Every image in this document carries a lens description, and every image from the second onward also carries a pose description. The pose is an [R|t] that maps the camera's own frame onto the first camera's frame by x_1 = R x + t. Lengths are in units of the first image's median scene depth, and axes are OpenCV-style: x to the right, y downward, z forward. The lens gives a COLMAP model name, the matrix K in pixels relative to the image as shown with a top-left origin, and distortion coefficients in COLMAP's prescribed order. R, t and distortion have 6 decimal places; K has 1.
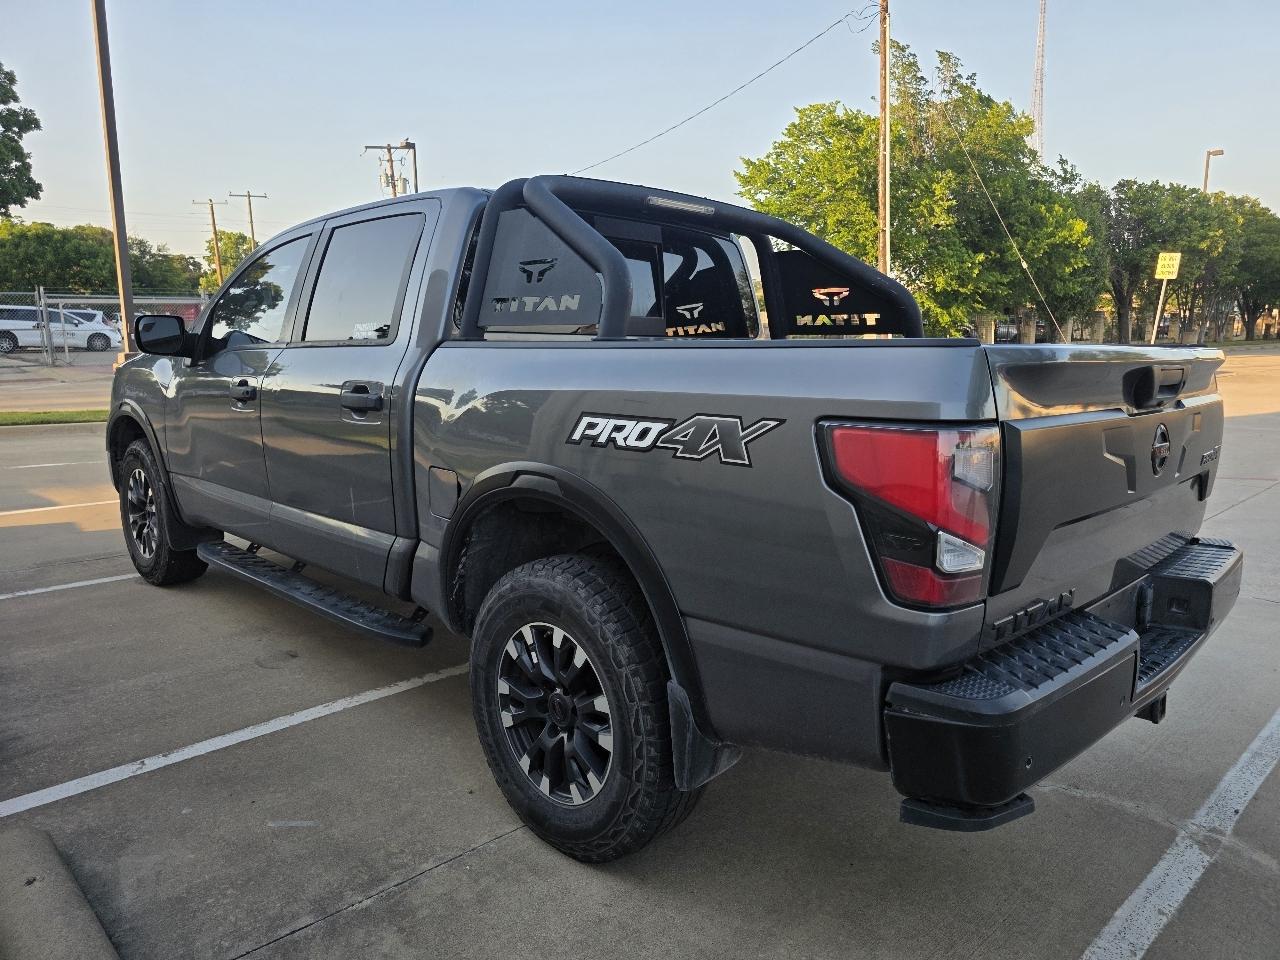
lens RADIAL K [[874.0, 0, 661.5], [0, 874.0, 473.3], [0, 0, 1]] dist [0.053773, -0.049769]
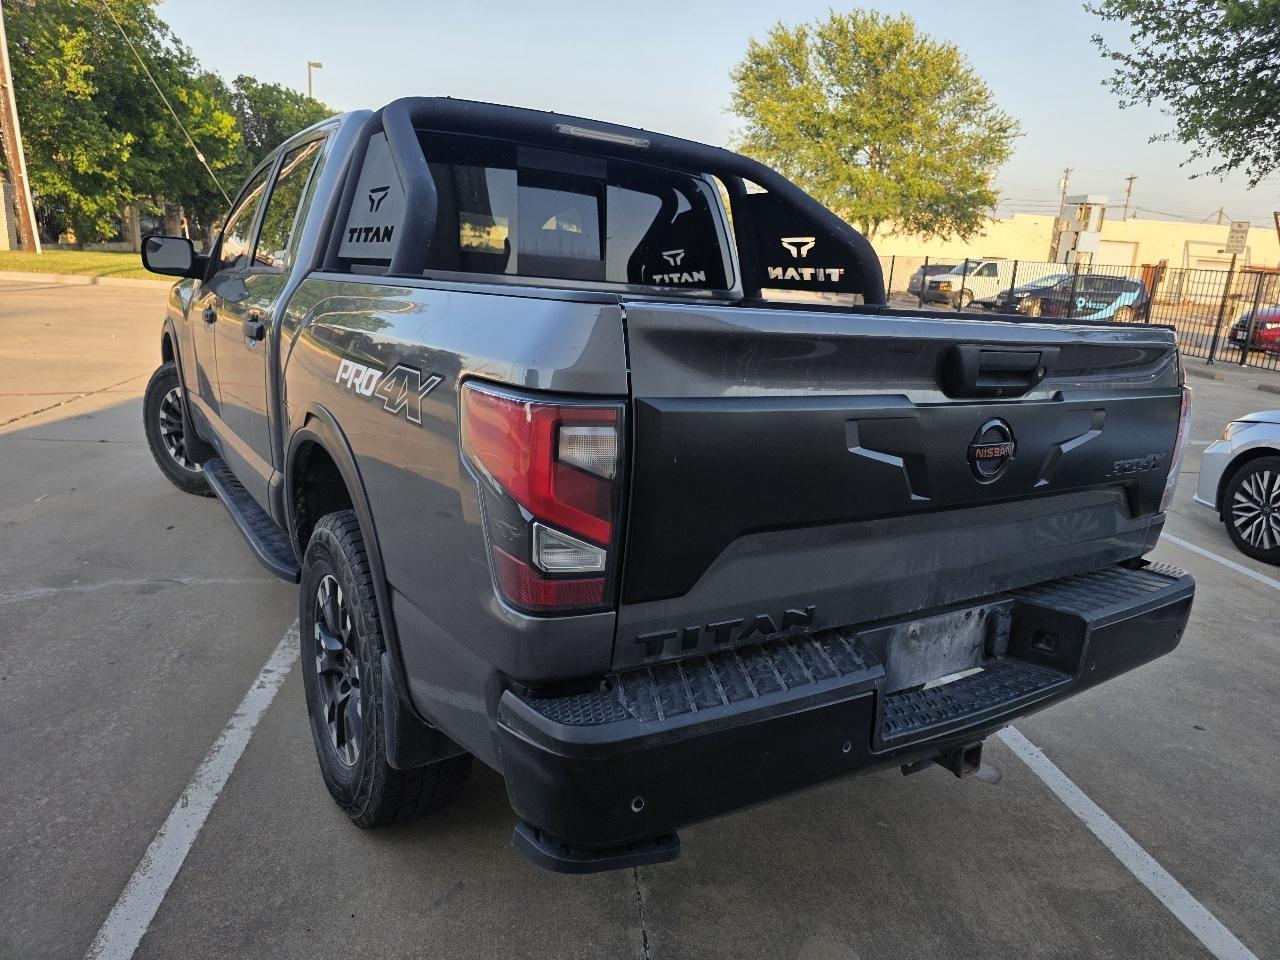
lens RADIAL K [[874.0, 0, 660.1], [0, 874.0, 478.7], [0, 0, 1]] dist [0.053773, -0.049769]
pose [[0.976533, 0.095952, -0.192813, 0.349449], [-0.083792, 0.994002, 0.070281, -0.026154], [0.198401, -0.052475, 0.978715, 0.122921]]
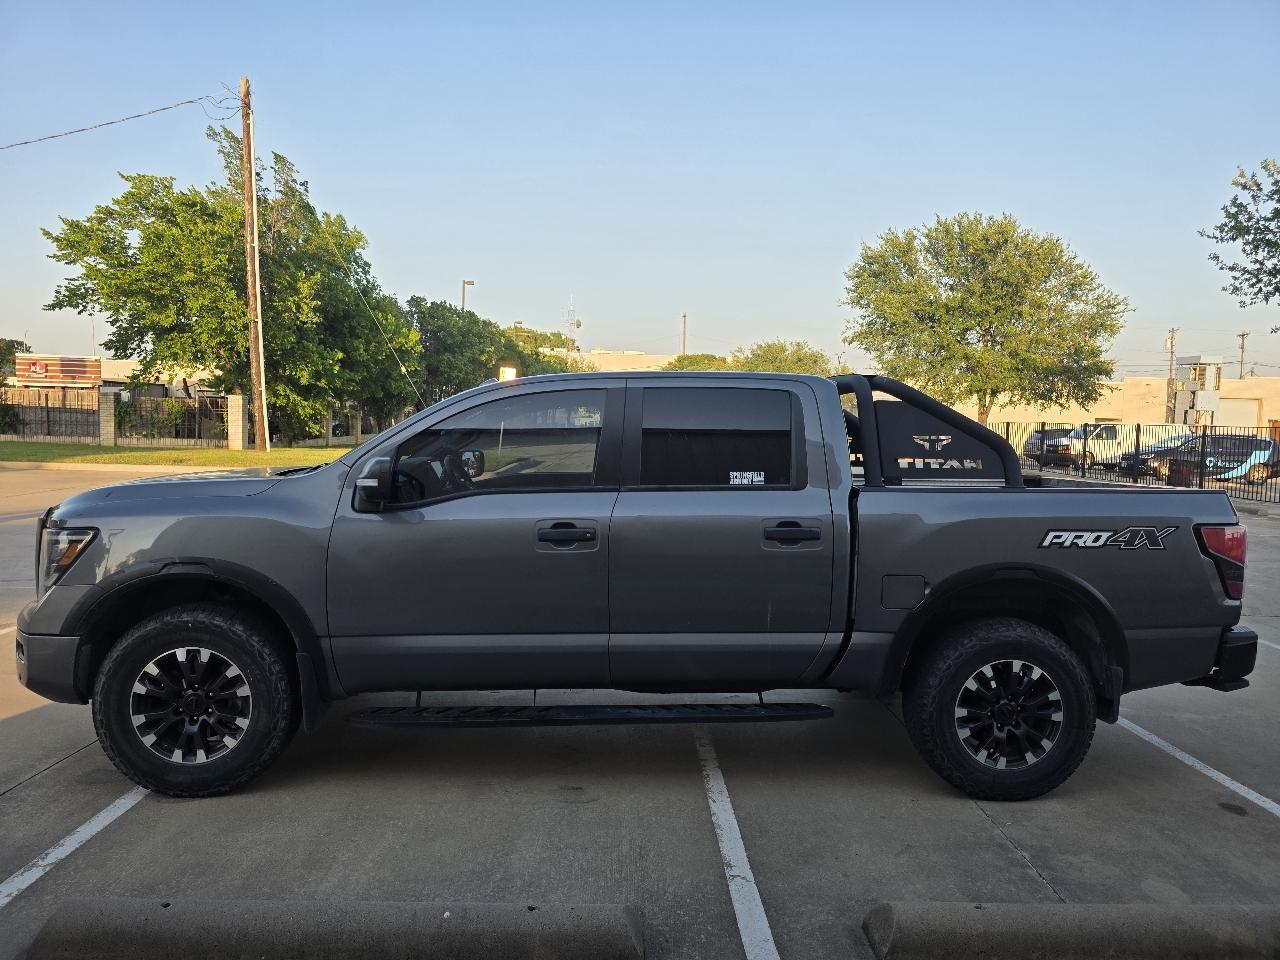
lens RADIAL K [[874.0, 0, 641.8], [0, 874.0, 471.3], [0, 0, 1]] dist [0.053773, -0.049769]
pose [[0.943327, 0.026248, -0.330824, 0.095569], [-0.069247, 0.990492, -0.118869, 0.047003], [0.324558, 0.135041, 0.936176, -0.588403]]
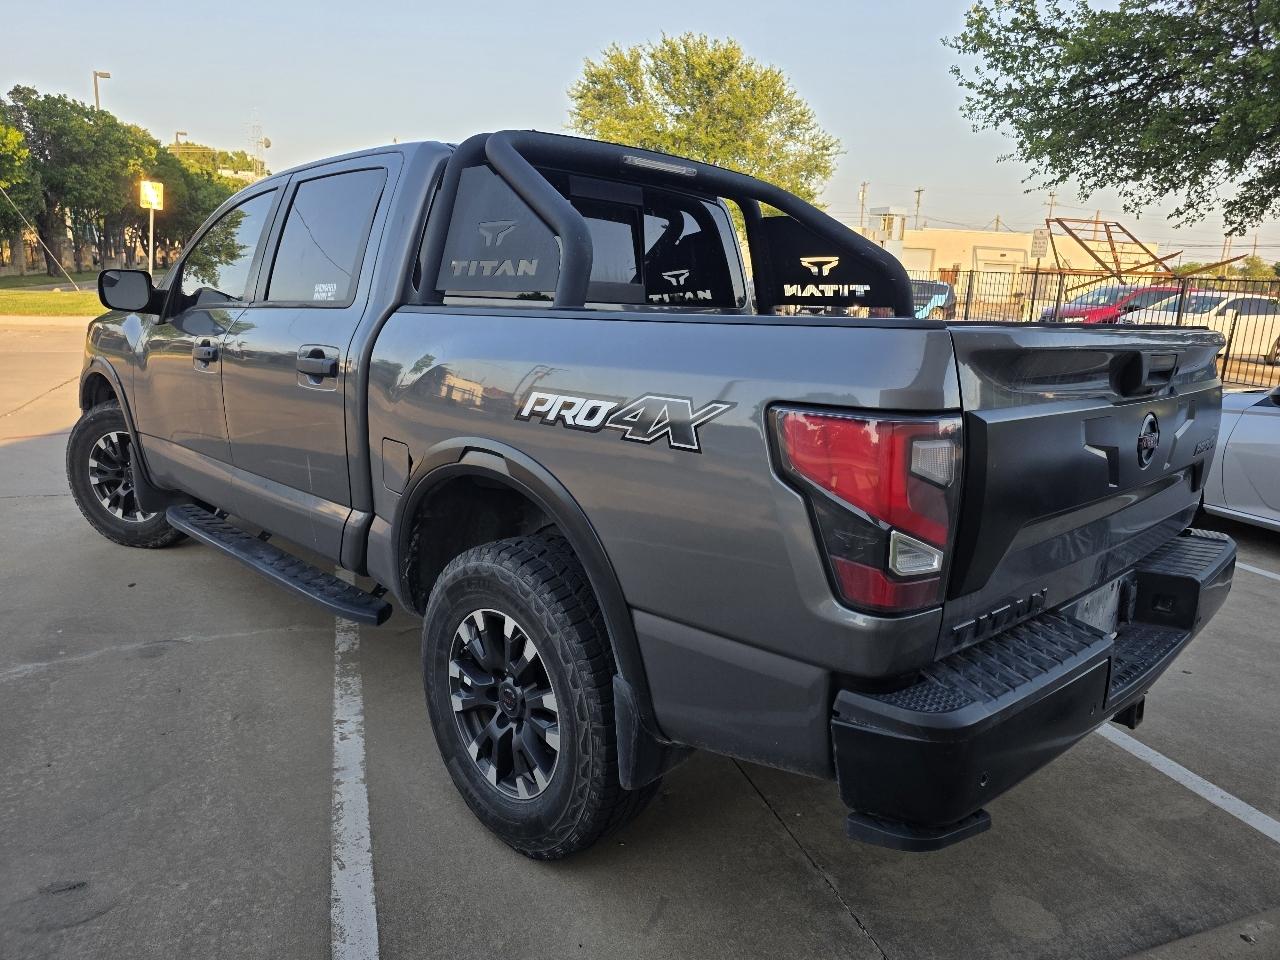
lens RADIAL K [[874.0, 0, 665.3], [0, 874.0, 466.0], [0, 0, 1]] dist [0.053773, -0.049769]
pose [[0.999739, 0.022311, -0.004983, 0.047847], [-0.022133, 0.999203, 0.033228, -0.015817], [0.005720, -0.033109, 0.999435, 0.049805]]
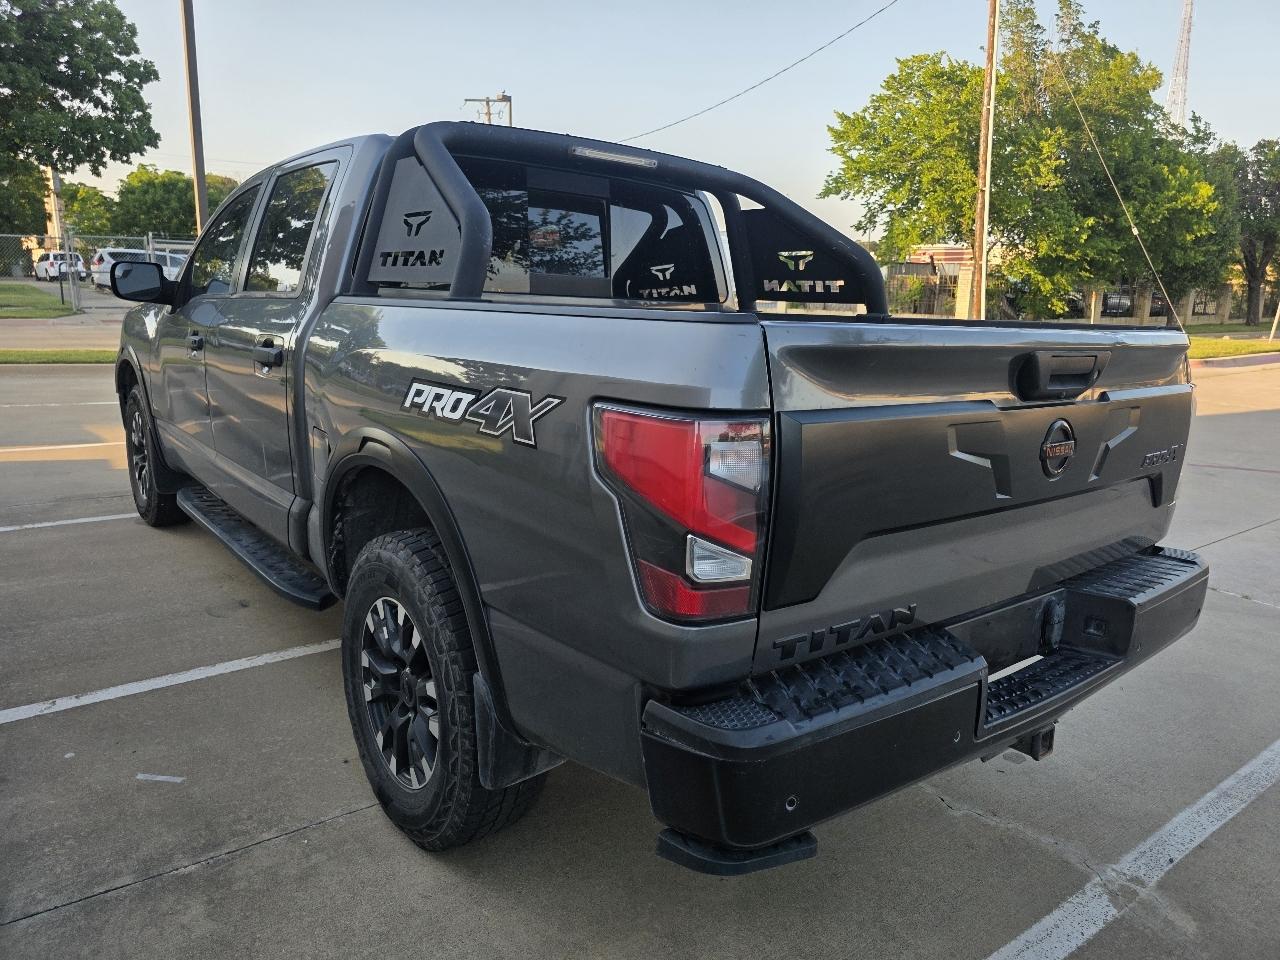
lens RADIAL K [[874.0, 0, 651.6], [0, 874.0, 470.4], [0, 0, 1]] dist [0.053773, -0.049769]
pose [[0.992209, 0.052471, -0.112993, 0.221024], [-0.047720, 0.997875, 0.044355, -0.020583], [0.115081, -0.038617, 0.992605, 0.081924]]
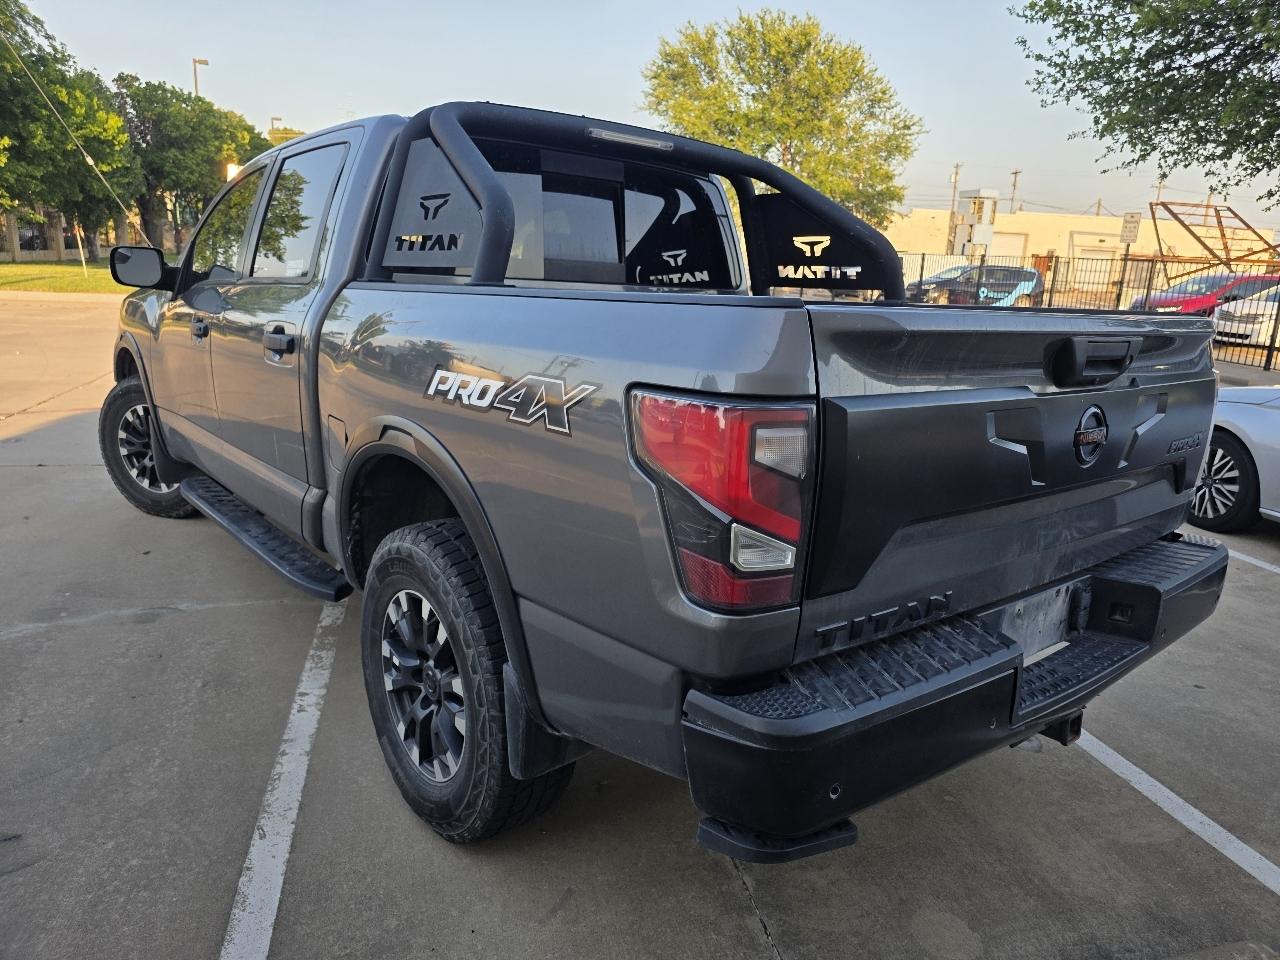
lens RADIAL K [[874.0, 0, 663.8], [0, 874.0, 480.6], [0, 0, 1]] dist [0.053773, -0.049769]
pose [[0.994286, 0.051762, -0.093362, 0.192473], [-0.045532, 0.996668, 0.067668, -0.018107], [0.096554, -0.063030, 0.993330, 0.087008]]
